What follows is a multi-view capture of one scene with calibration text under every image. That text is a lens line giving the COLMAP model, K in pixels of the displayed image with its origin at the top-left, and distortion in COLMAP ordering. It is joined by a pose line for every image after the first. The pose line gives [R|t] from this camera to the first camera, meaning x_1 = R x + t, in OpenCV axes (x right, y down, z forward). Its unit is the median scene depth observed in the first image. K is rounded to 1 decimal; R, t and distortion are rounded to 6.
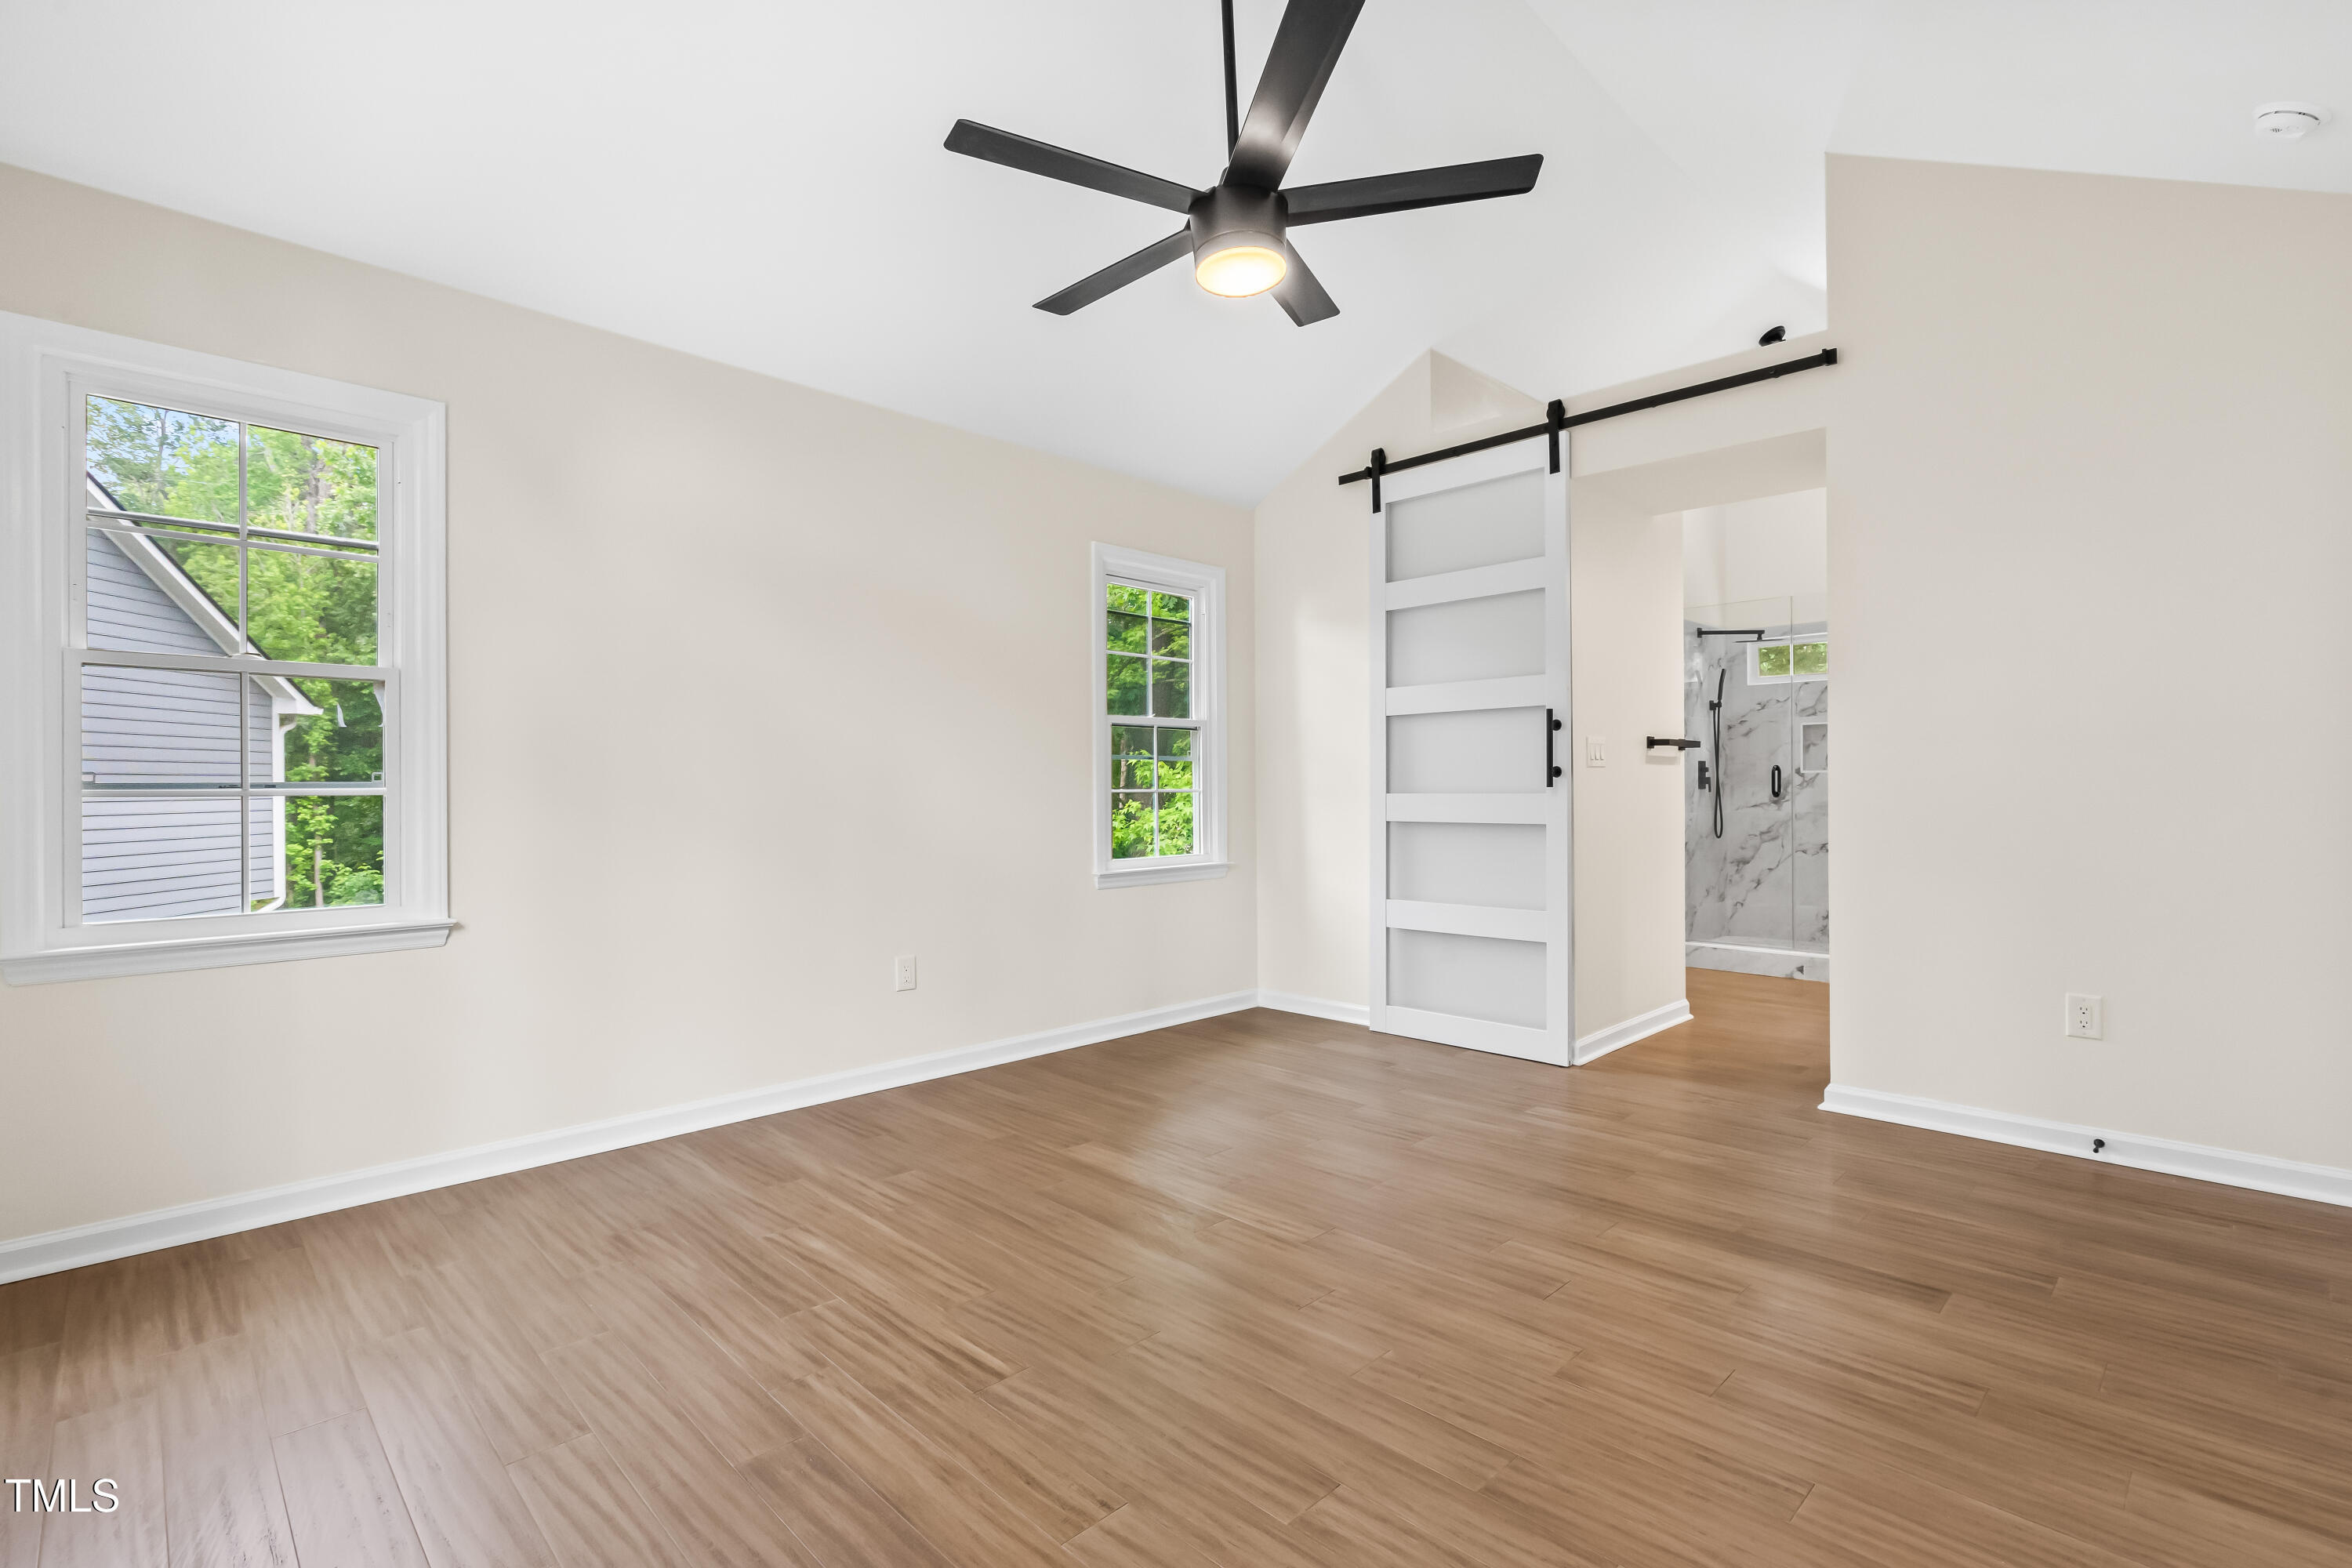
lens RADIAL K [[1068.7, 0, 1177.4], [0, 1068.7, 784.2], [0, 0, 1]] dist [-0.004510, 0.002801]
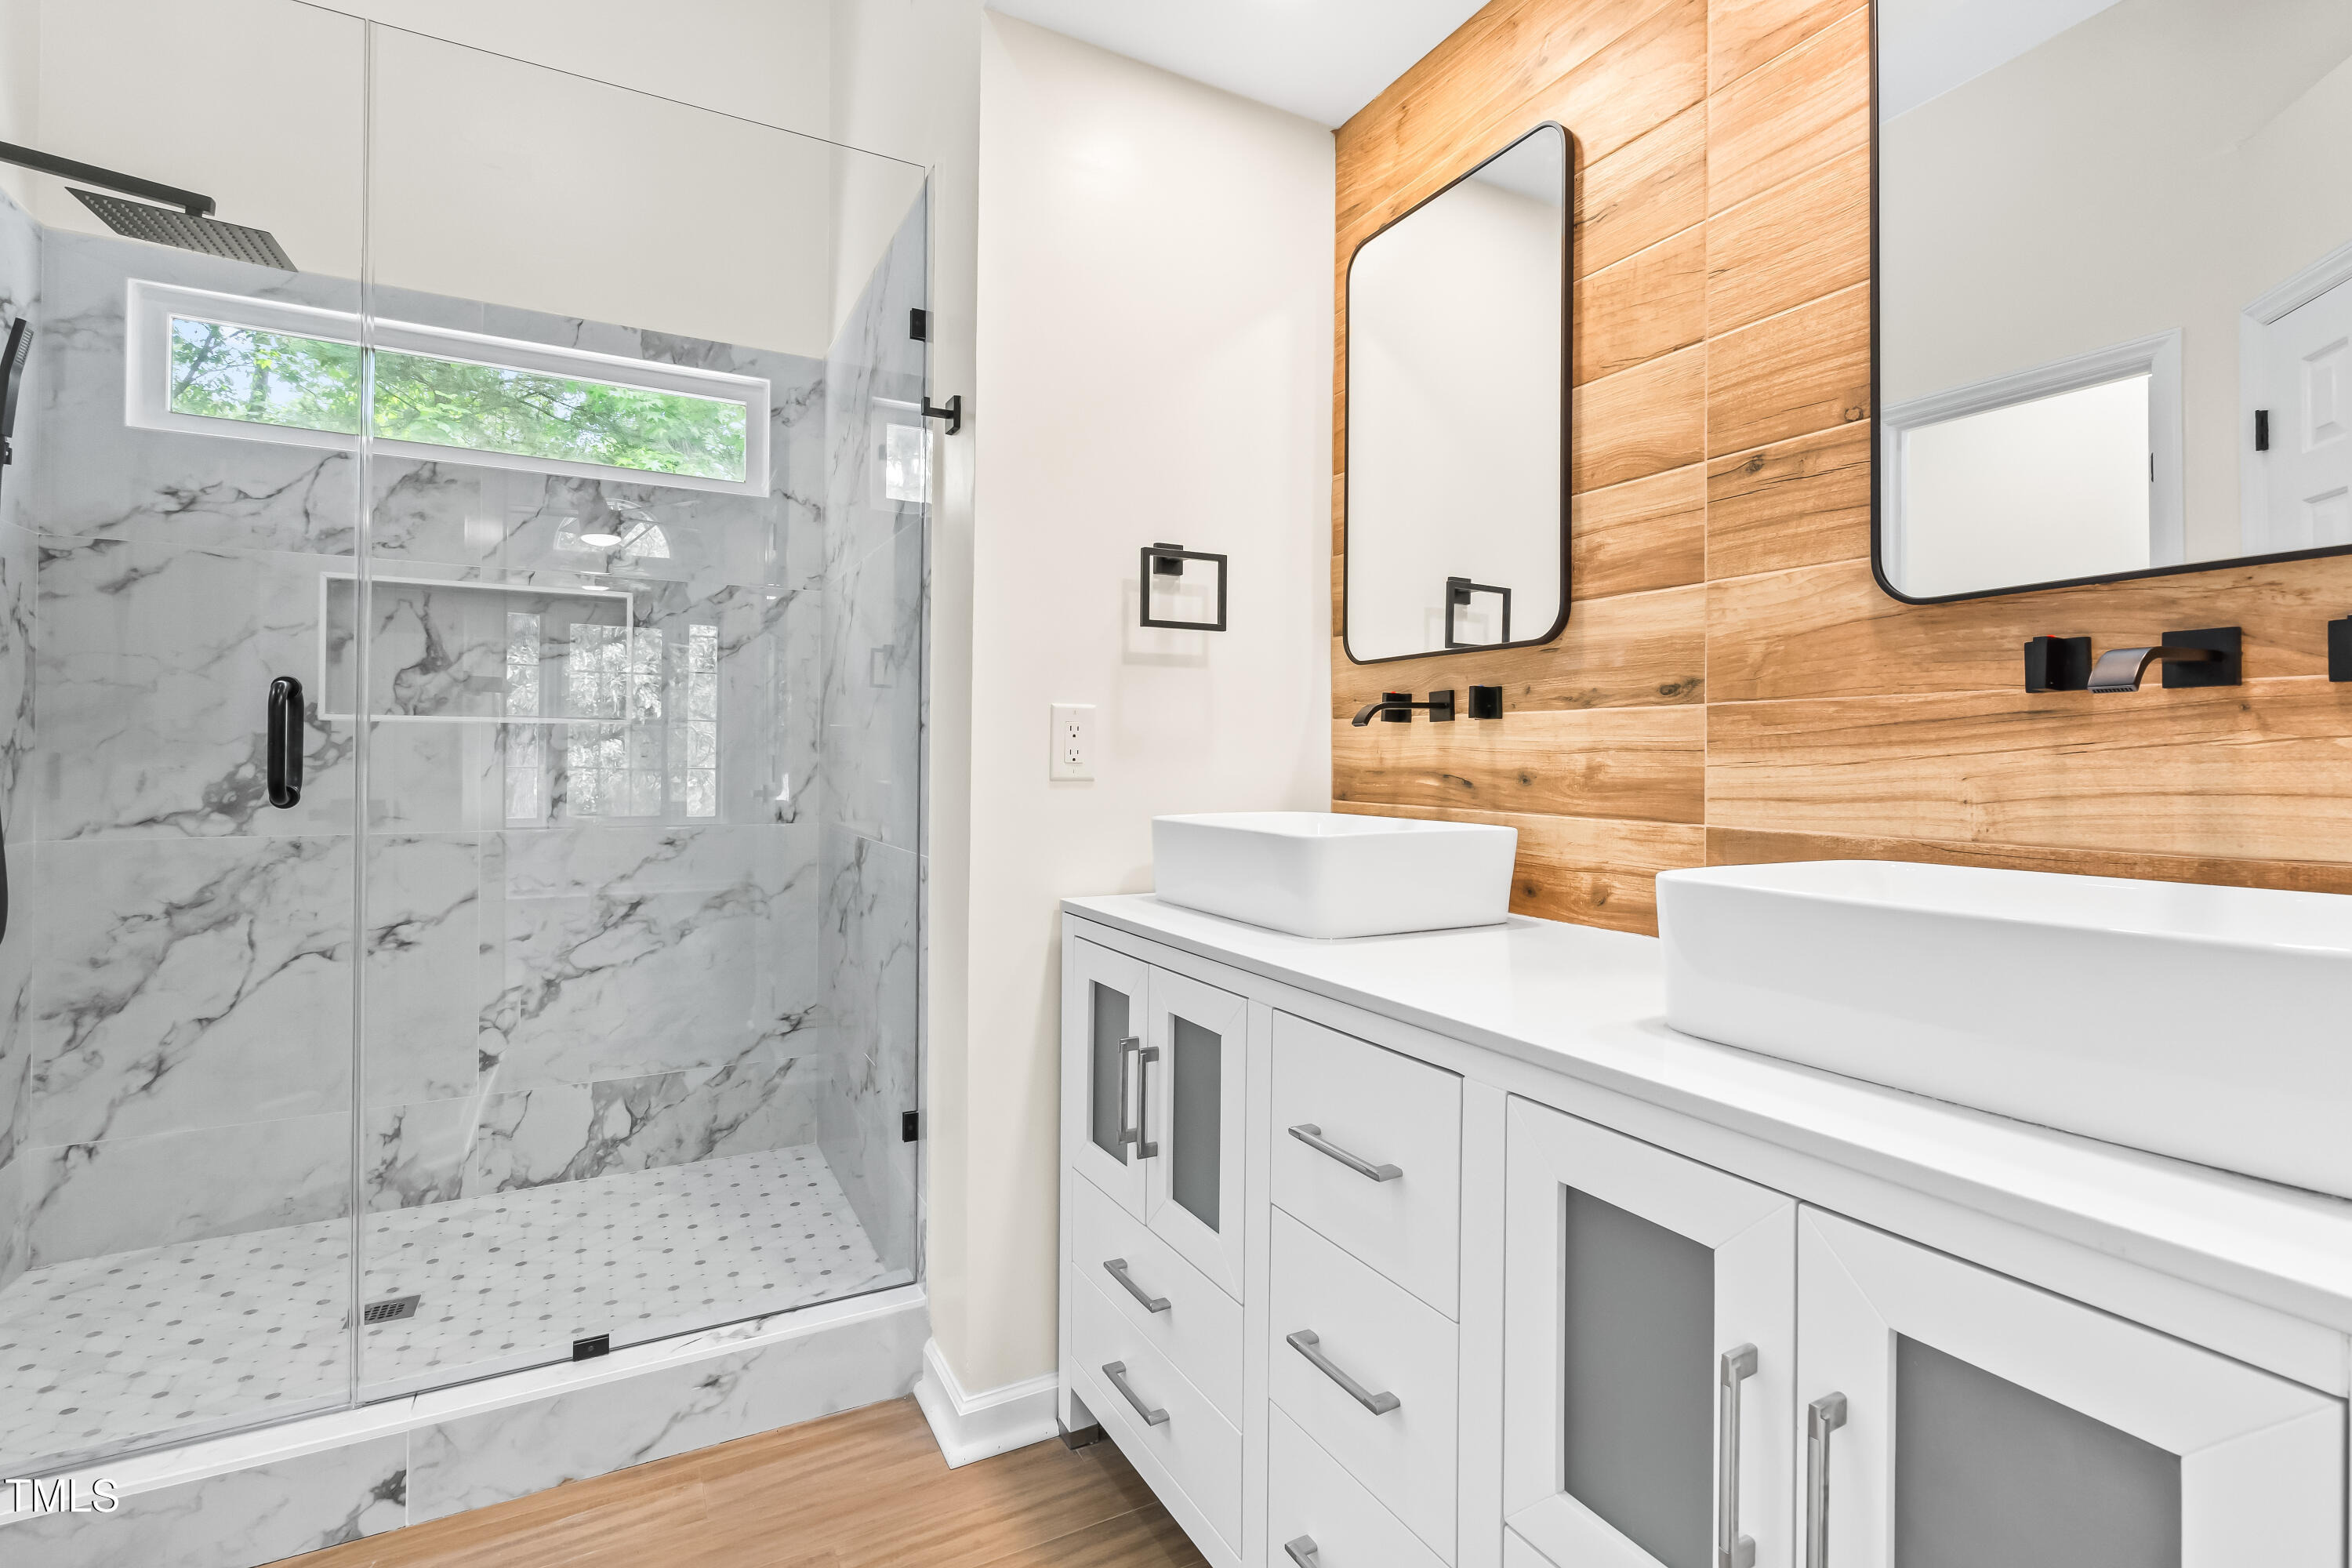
lens RADIAL K [[1068.7, 0, 1175.0], [0, 1068.7, 785.3], [0, 0, 1]] dist [-0.004510, 0.002801]
pose [[0.285032, 0.010325, 0.958462, 0.328813], [-0.006221, 0.999941, -0.008922, 0.010395], [-0.958498, -0.003420, 0.285079, 0.625576]]
